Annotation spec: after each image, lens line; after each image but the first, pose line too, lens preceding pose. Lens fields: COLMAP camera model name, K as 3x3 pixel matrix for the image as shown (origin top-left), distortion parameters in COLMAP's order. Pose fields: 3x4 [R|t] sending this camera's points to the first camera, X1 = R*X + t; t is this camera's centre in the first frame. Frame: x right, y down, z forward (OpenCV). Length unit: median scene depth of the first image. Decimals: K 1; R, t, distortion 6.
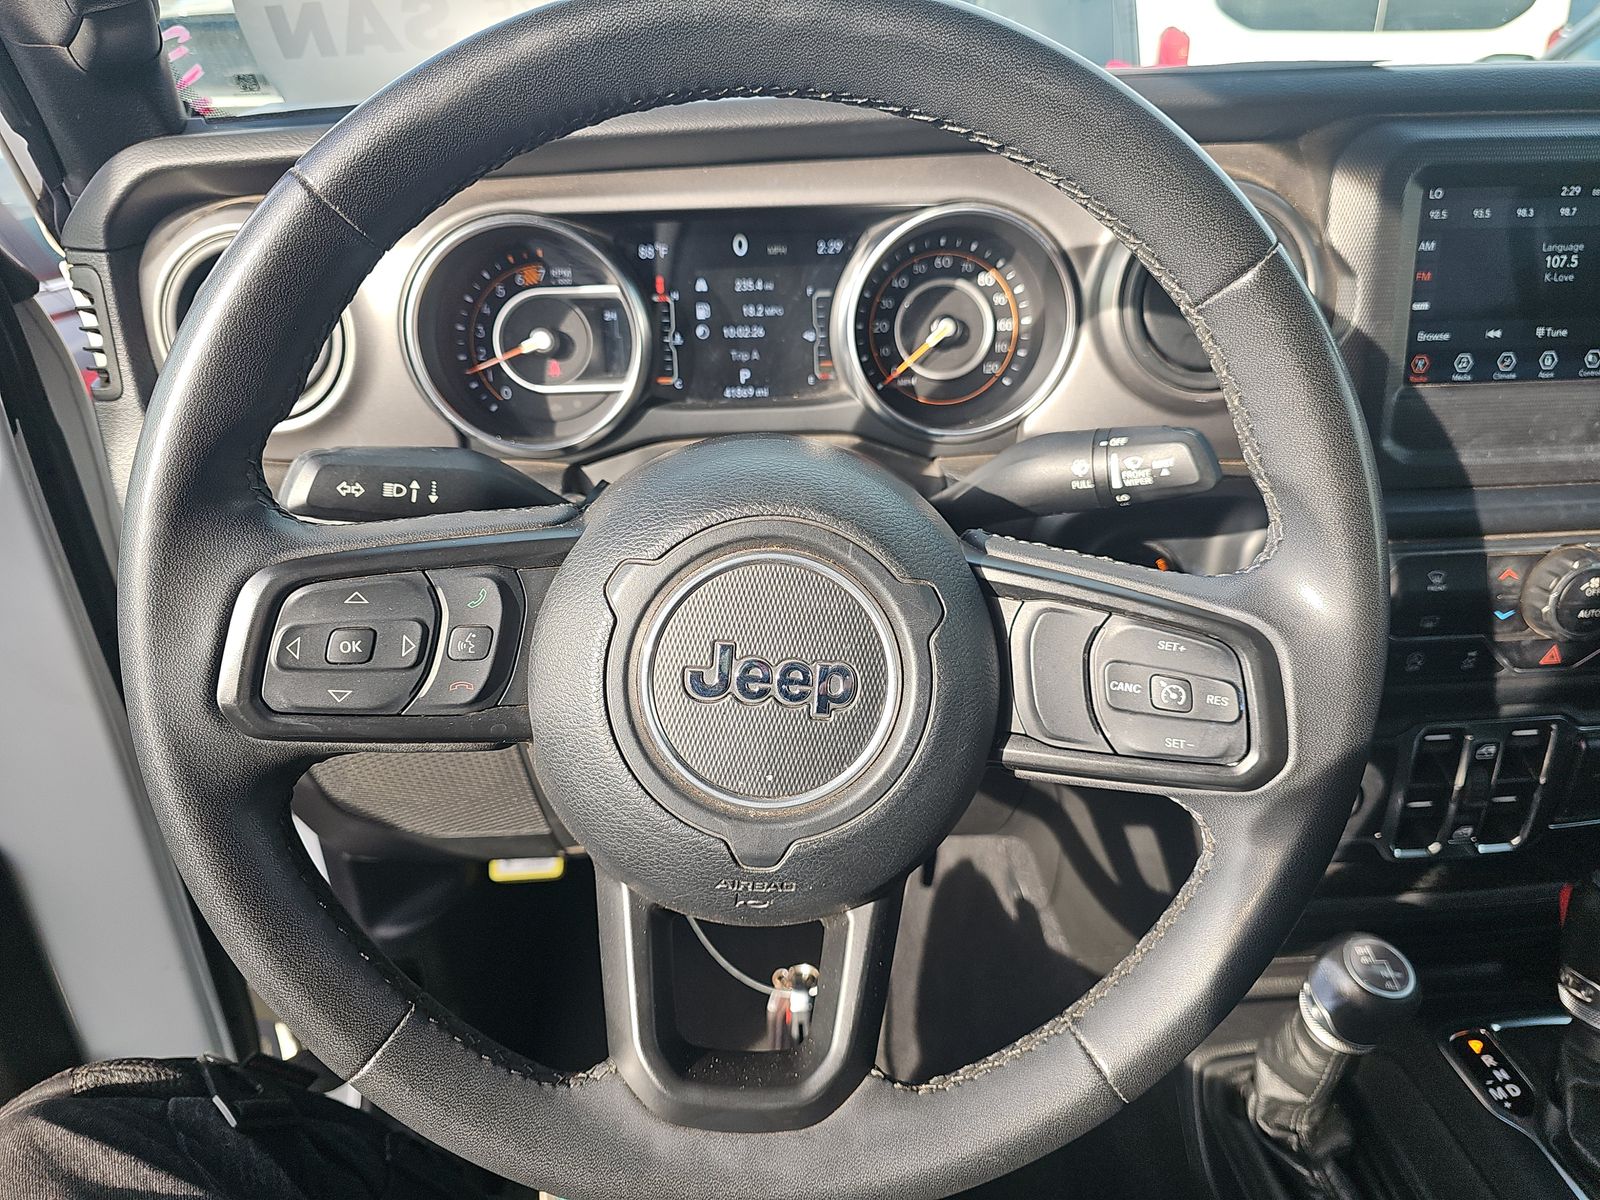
lens RADIAL K [[1064.2, 0, 776.1], [0, 1064.2, 596.8], [0, 0, 1]] dist [0.044583, -0.057309]
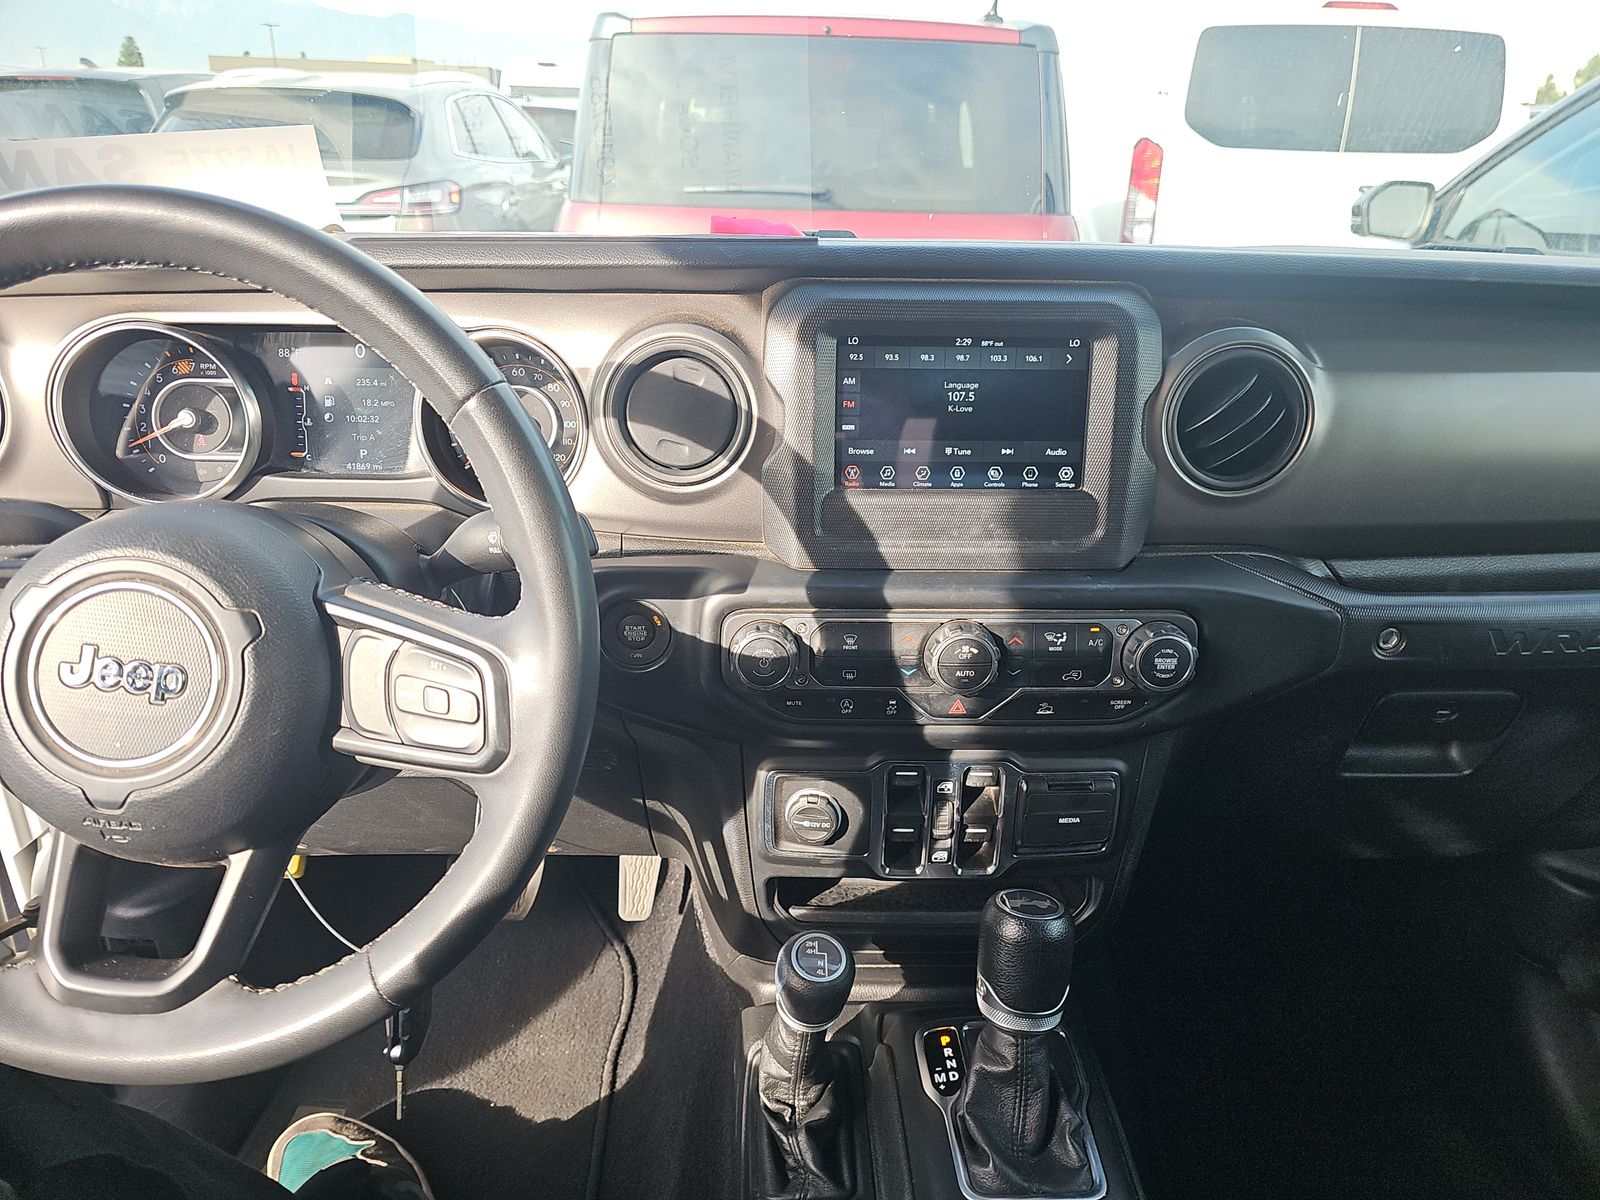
lens RADIAL K [[1050.7, 0, 792.3], [0, 1050.7, 604.2], [0, 0, 1]] dist [0.042718, -0.046506]
pose [[0.998639, 0.049104, -0.017588, 0.519182], [-0.050031, 0.997129, -0.056843, 0.012795], [0.014746, 0.057645, 0.998228, -0.218624]]
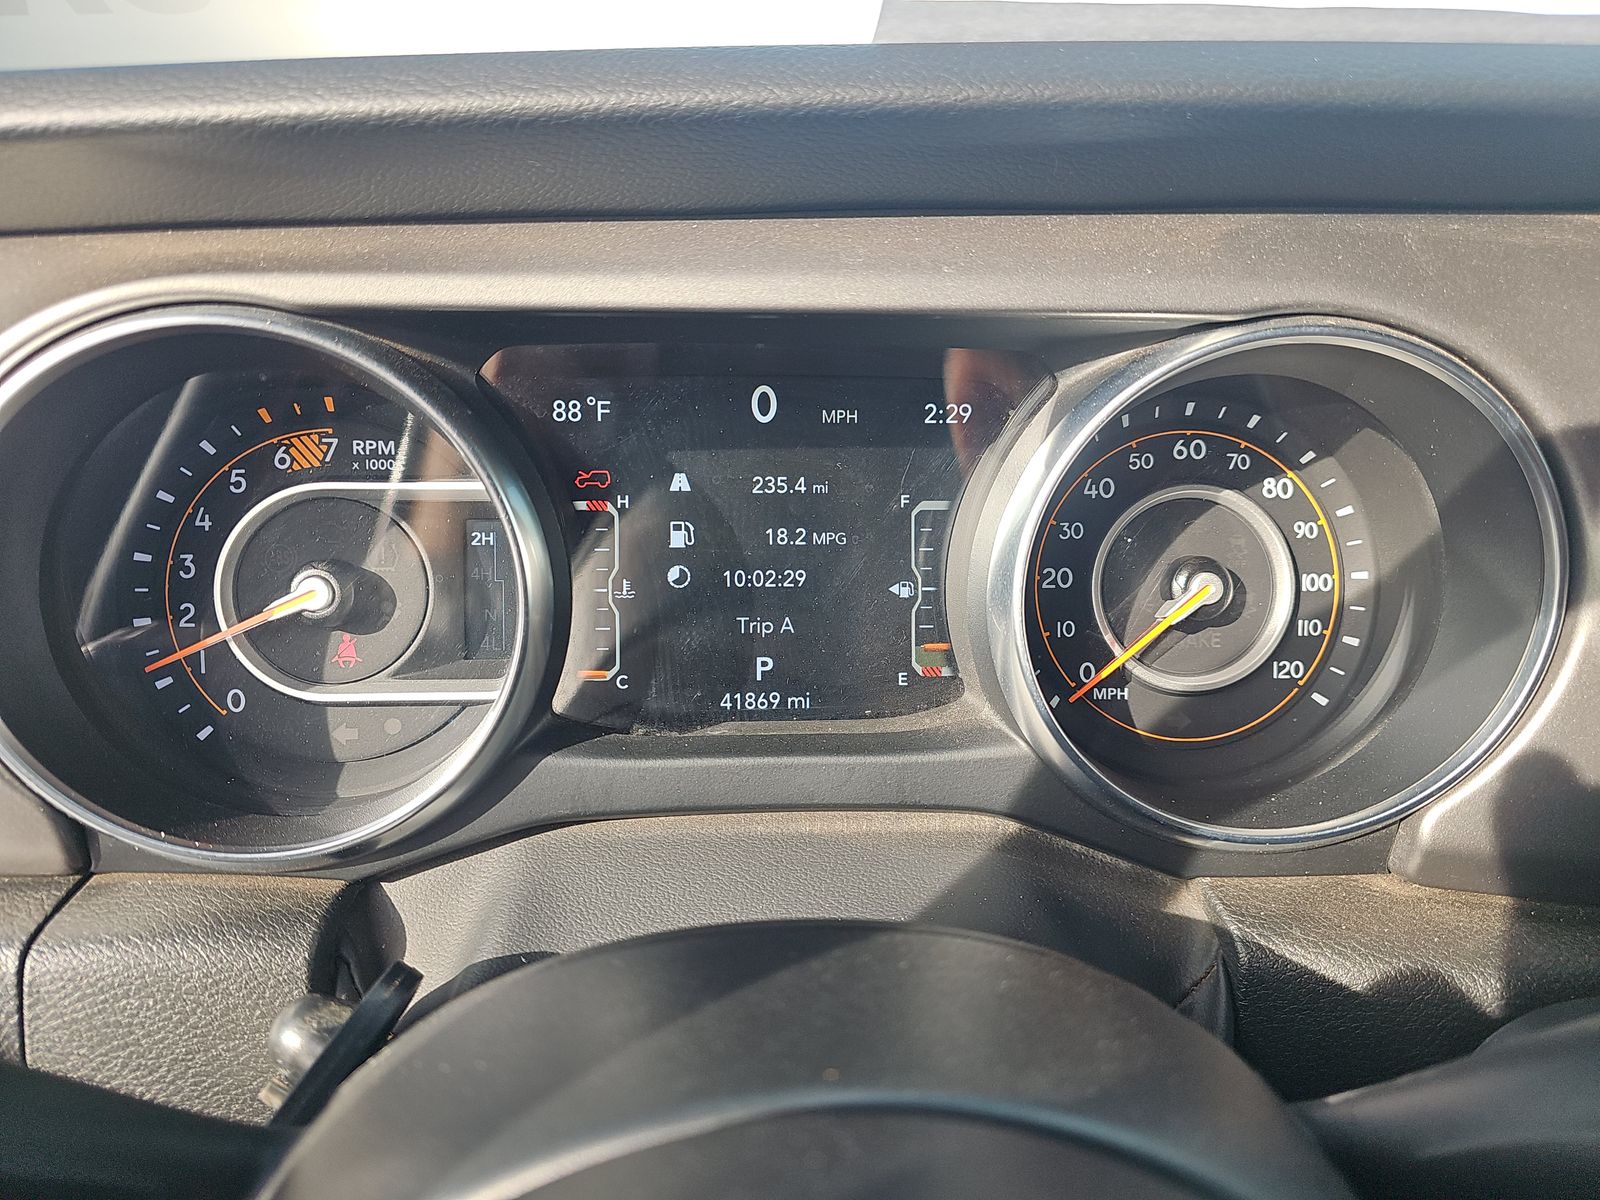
lens RADIAL K [[1064.2, 0, 776.1], [0, 1064.2, 596.8], [0, 0, 1]] dist [0.044583, -0.057309]
pose [[0.999464, 0.029598, 0.013968, -0.032845], [-0.027052, 0.987316, -0.156443, -0.171445], [-0.018422, 0.155981, 0.987588, 0.549653]]
